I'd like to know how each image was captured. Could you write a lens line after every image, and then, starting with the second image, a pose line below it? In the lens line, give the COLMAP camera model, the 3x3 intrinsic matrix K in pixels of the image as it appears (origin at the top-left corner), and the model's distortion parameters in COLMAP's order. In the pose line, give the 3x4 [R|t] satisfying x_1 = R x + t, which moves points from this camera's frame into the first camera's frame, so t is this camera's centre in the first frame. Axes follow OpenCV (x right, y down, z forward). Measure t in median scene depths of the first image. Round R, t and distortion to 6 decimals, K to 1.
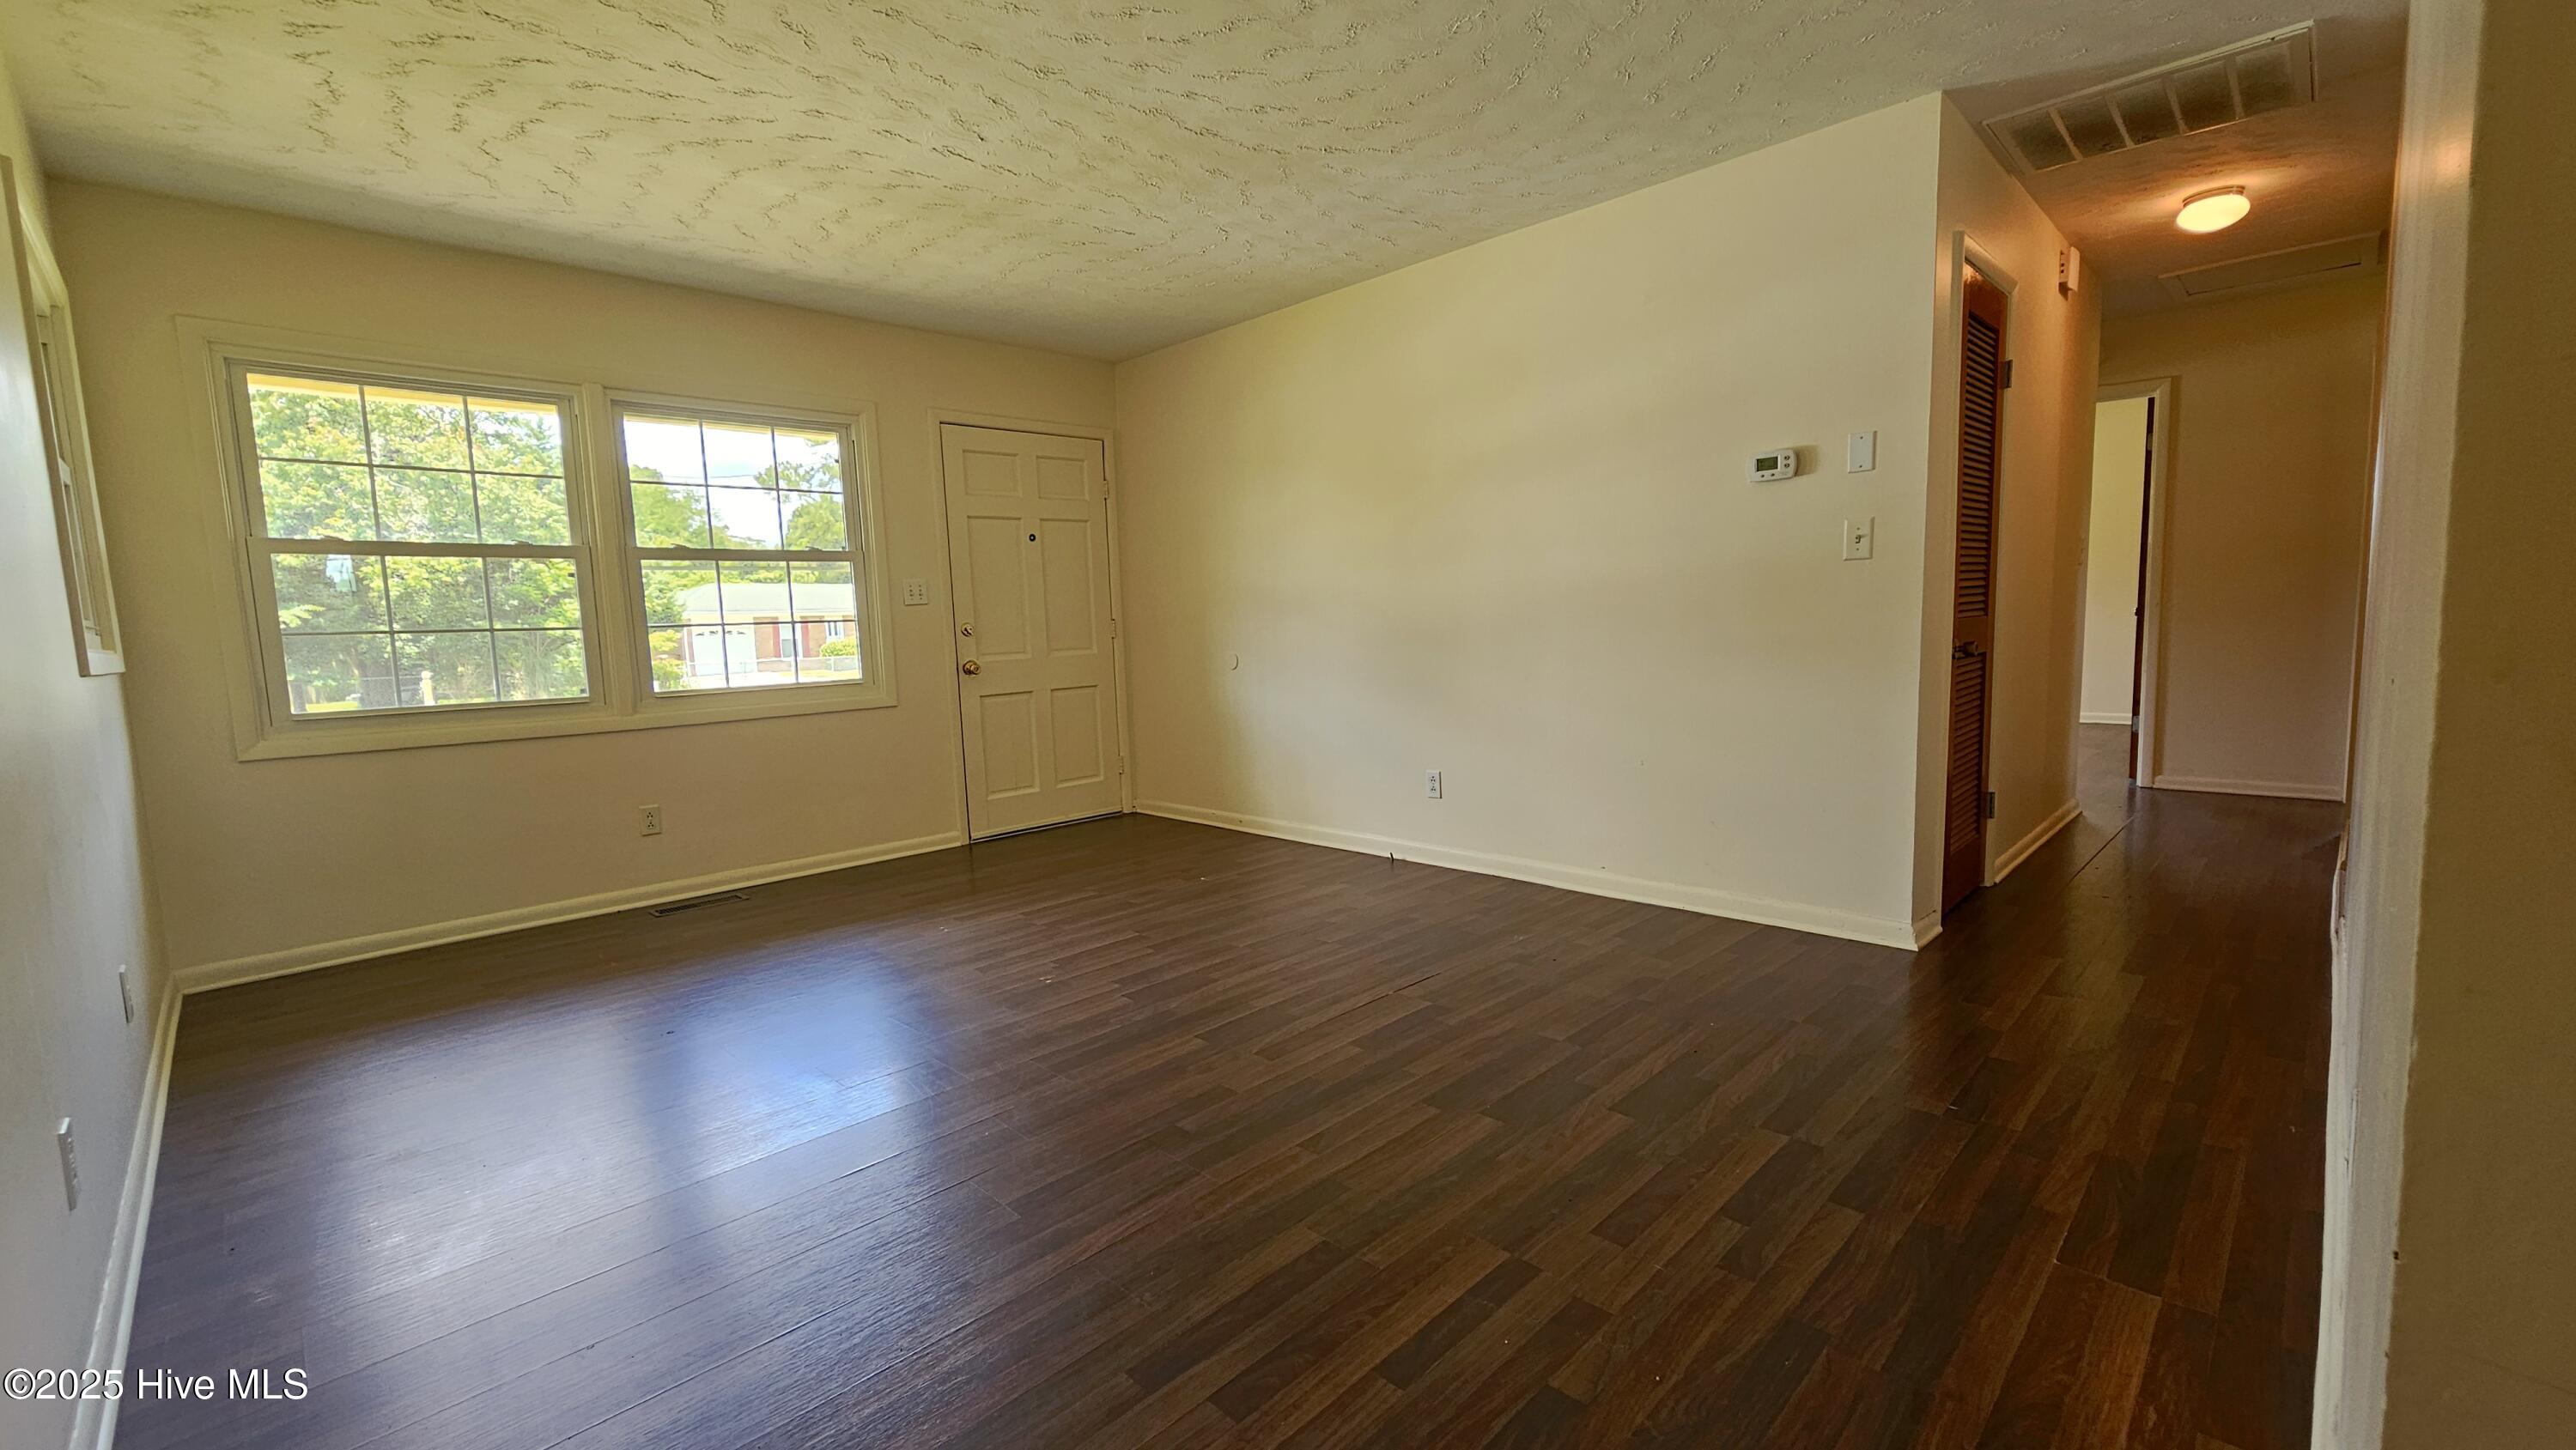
lens RADIAL K [[1050.7, 0, 1282.4], [0, 1050.7, 740.0], [0, 0, 1]] dist [-0.001433, -0.000310]
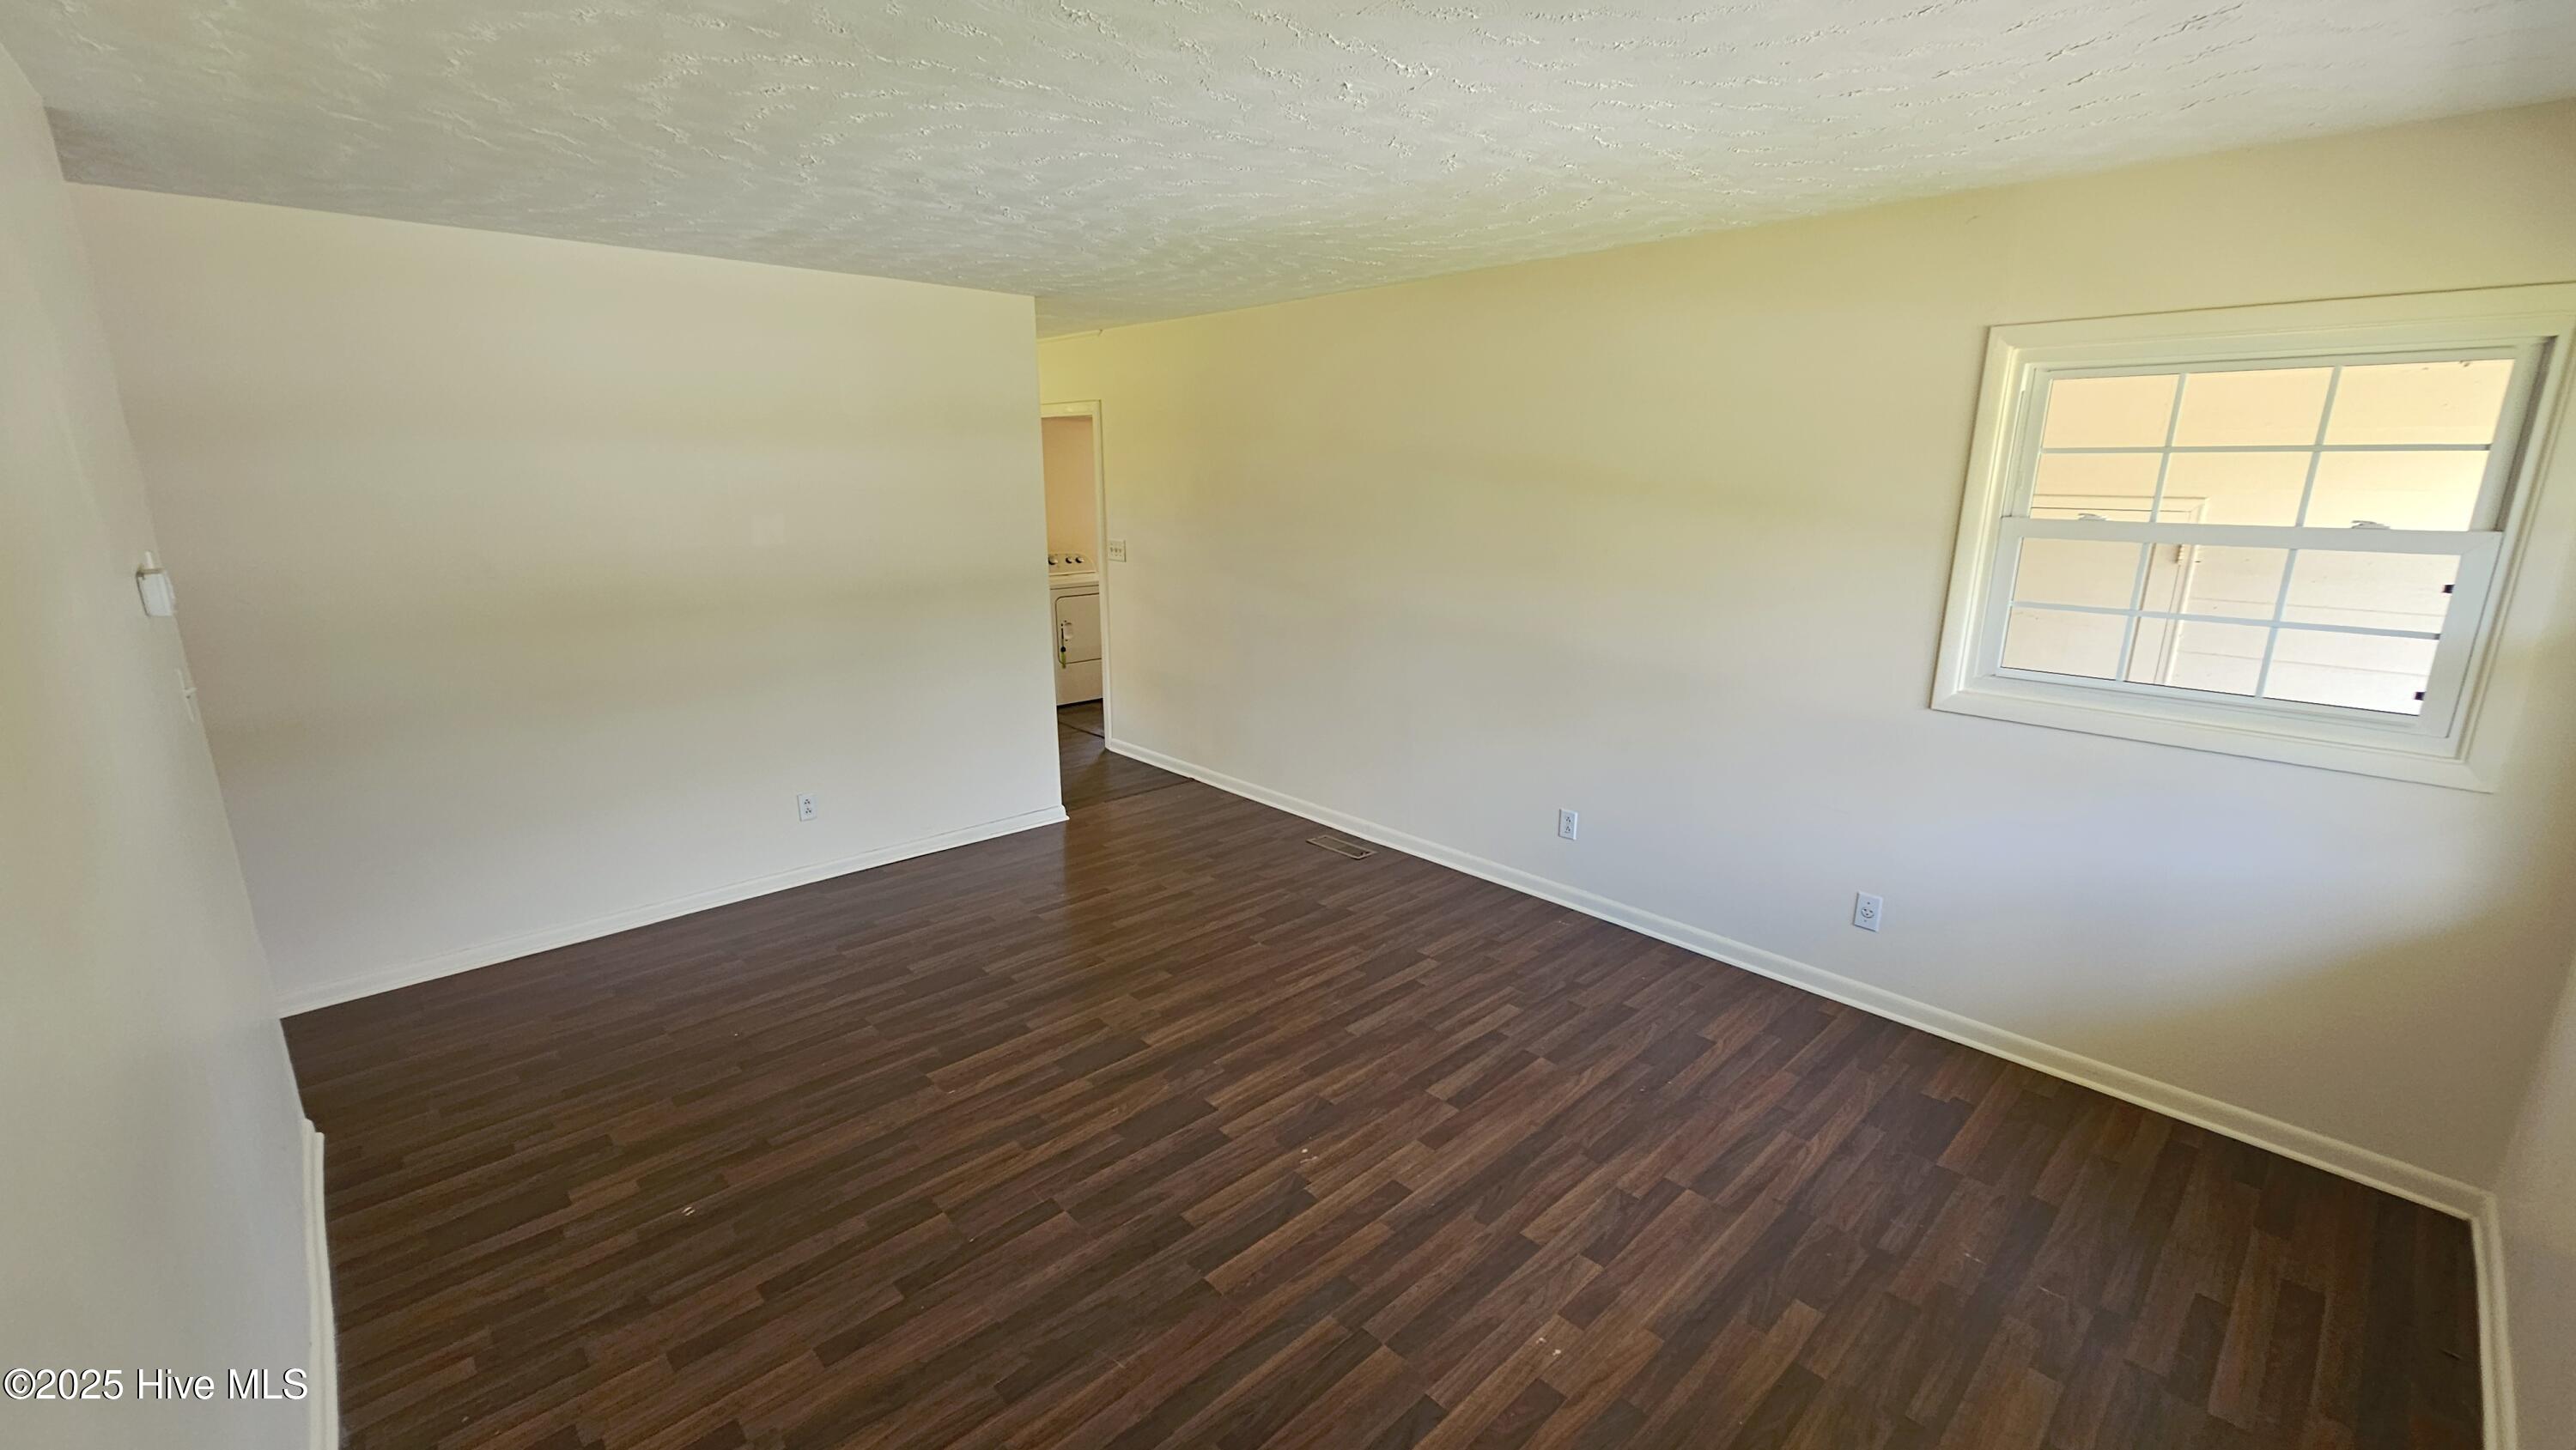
lens RADIAL K [[1055.6, 0, 1281.4], [0, 1055.6, 729.1], [0, 0, 1]] dist [-0.000078, -0.000285]
pose [[-0.998677, 0.024434, 0.045252, -0.237002], [0.038764, 0.935882, 0.350174, -0.379264], [-0.033794, 0.351465, -0.935591, 1.595386]]
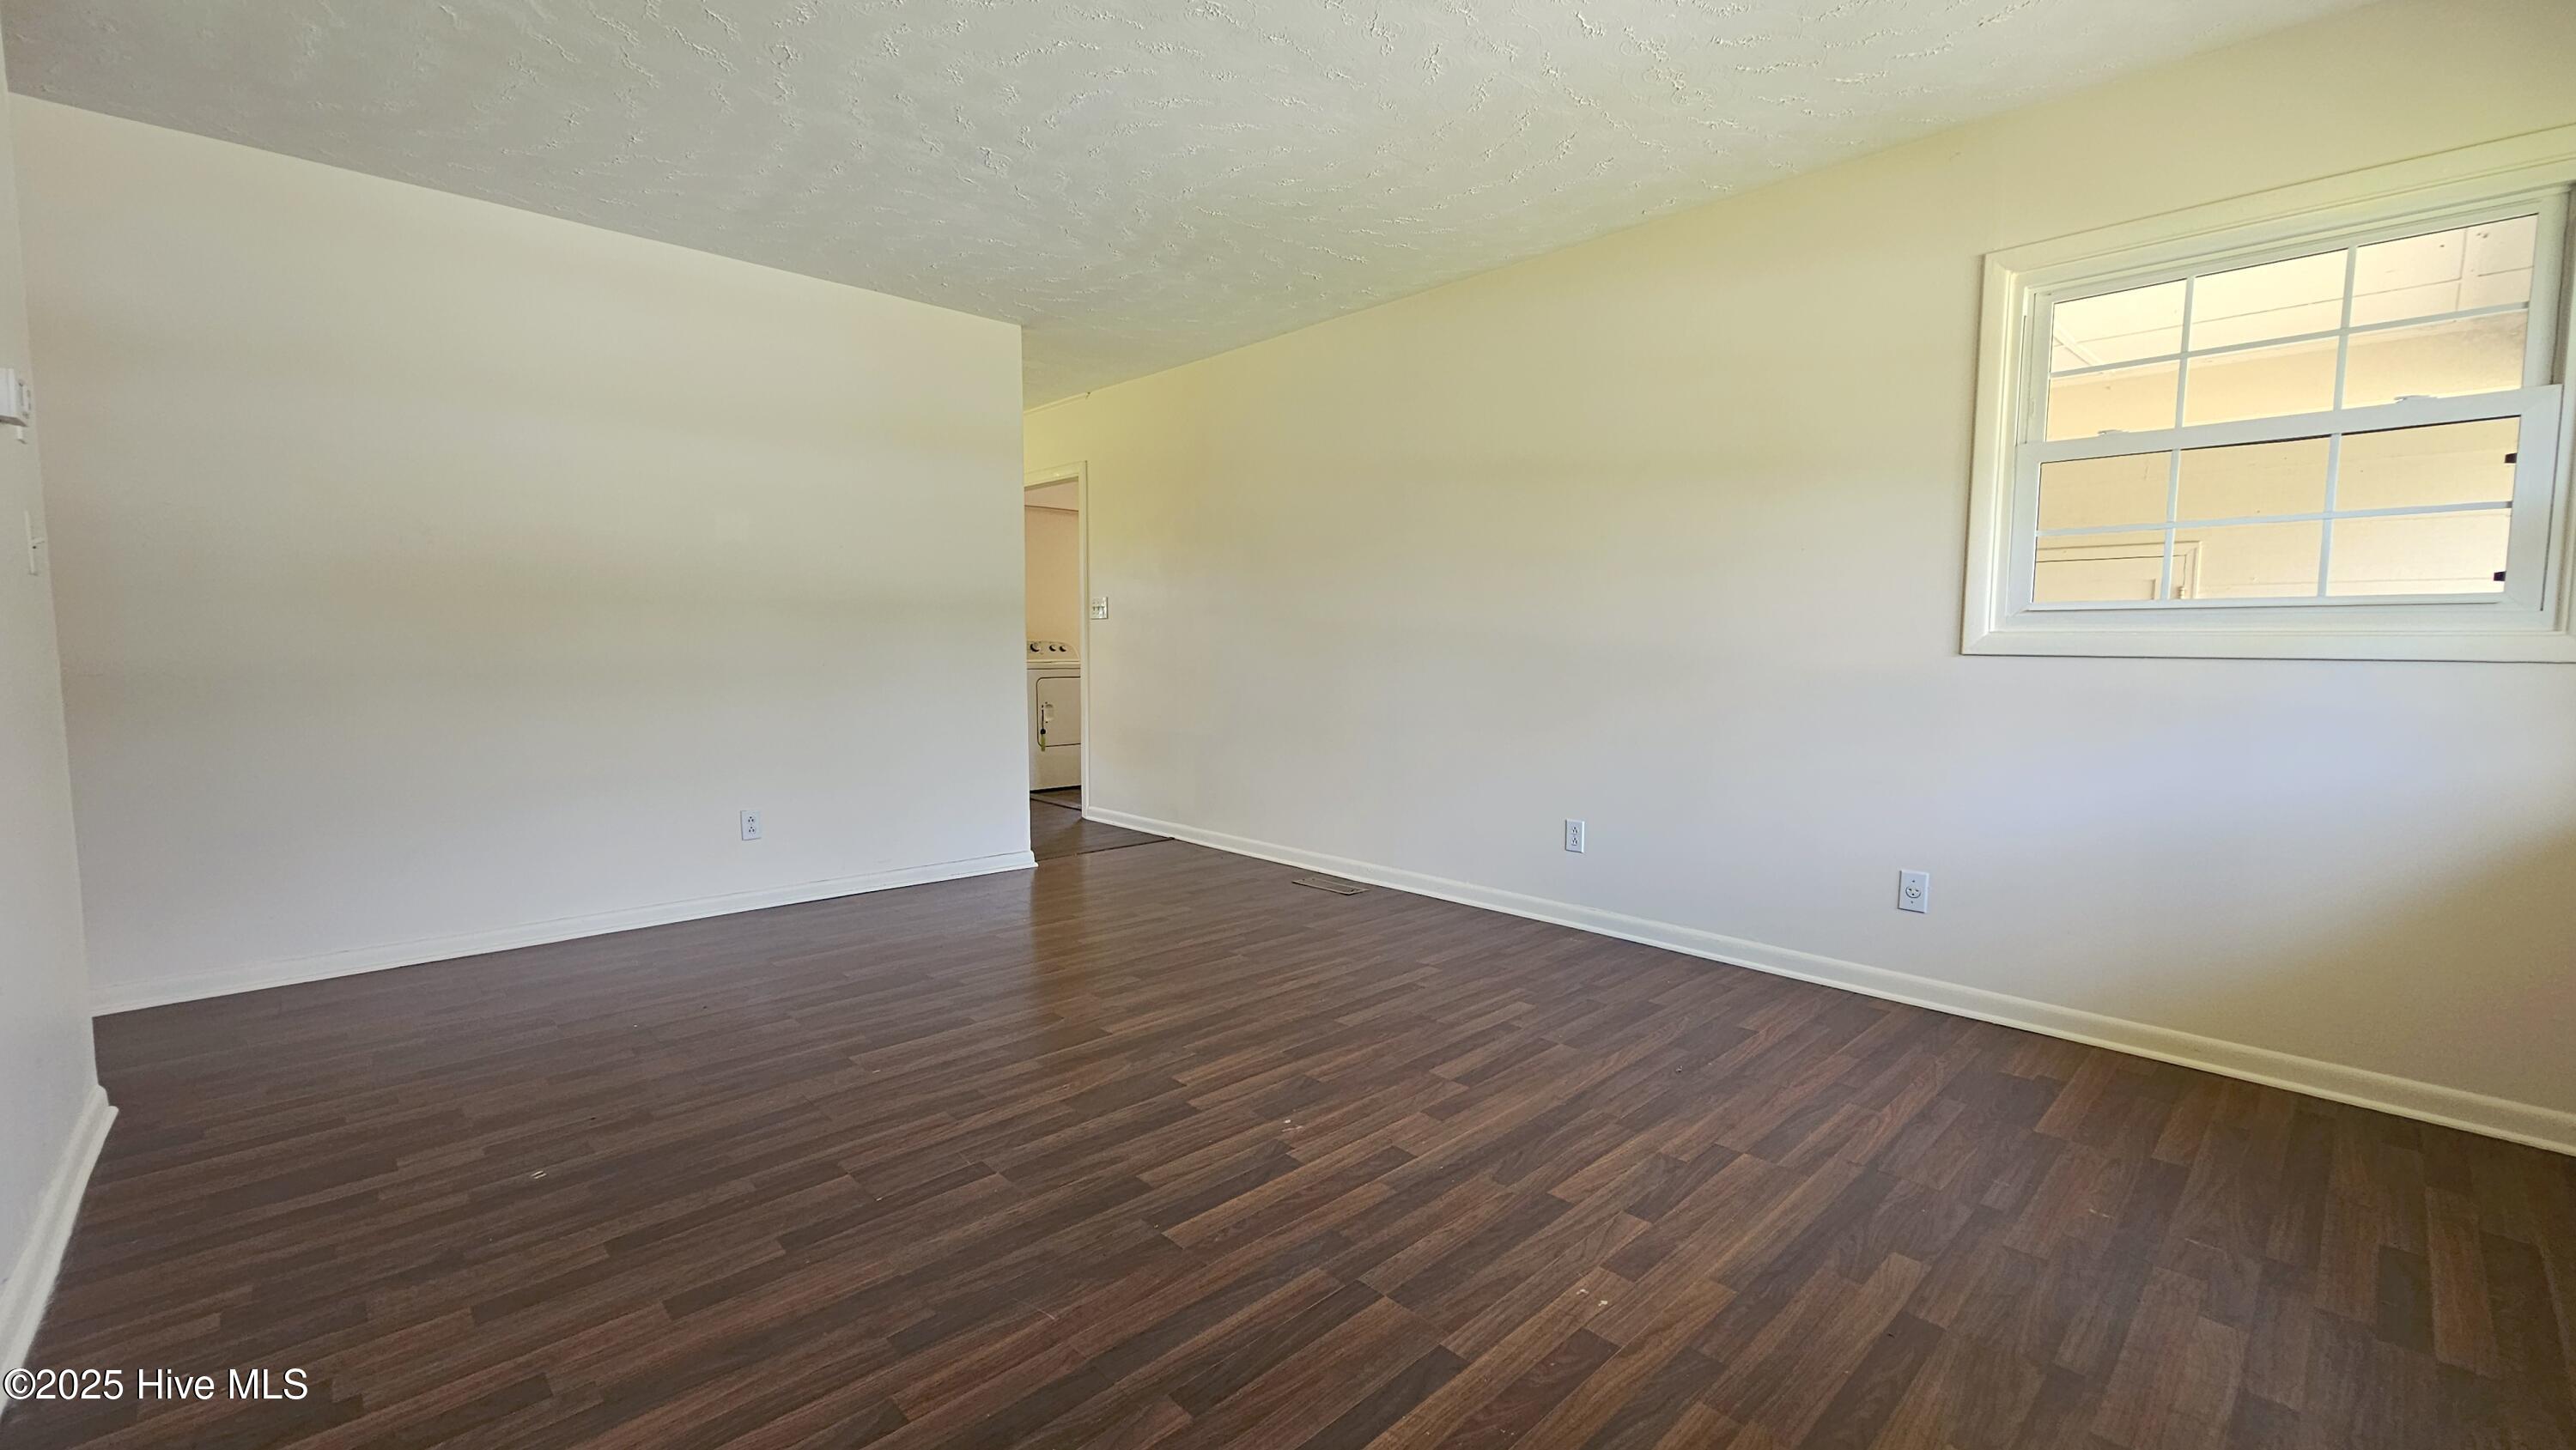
lens RADIAL K [[1055.6, 0, 1281.4], [0, 1055.6, 729.1], [0, 0, 1]] dist [-0.000078, -0.000285]
pose [[-0.999100, 0.029441, 0.030526, -0.234509], [0.034763, 0.980818, 0.191800, -0.169616], [-0.024293, 0.192689, -0.980959, 1.572553]]
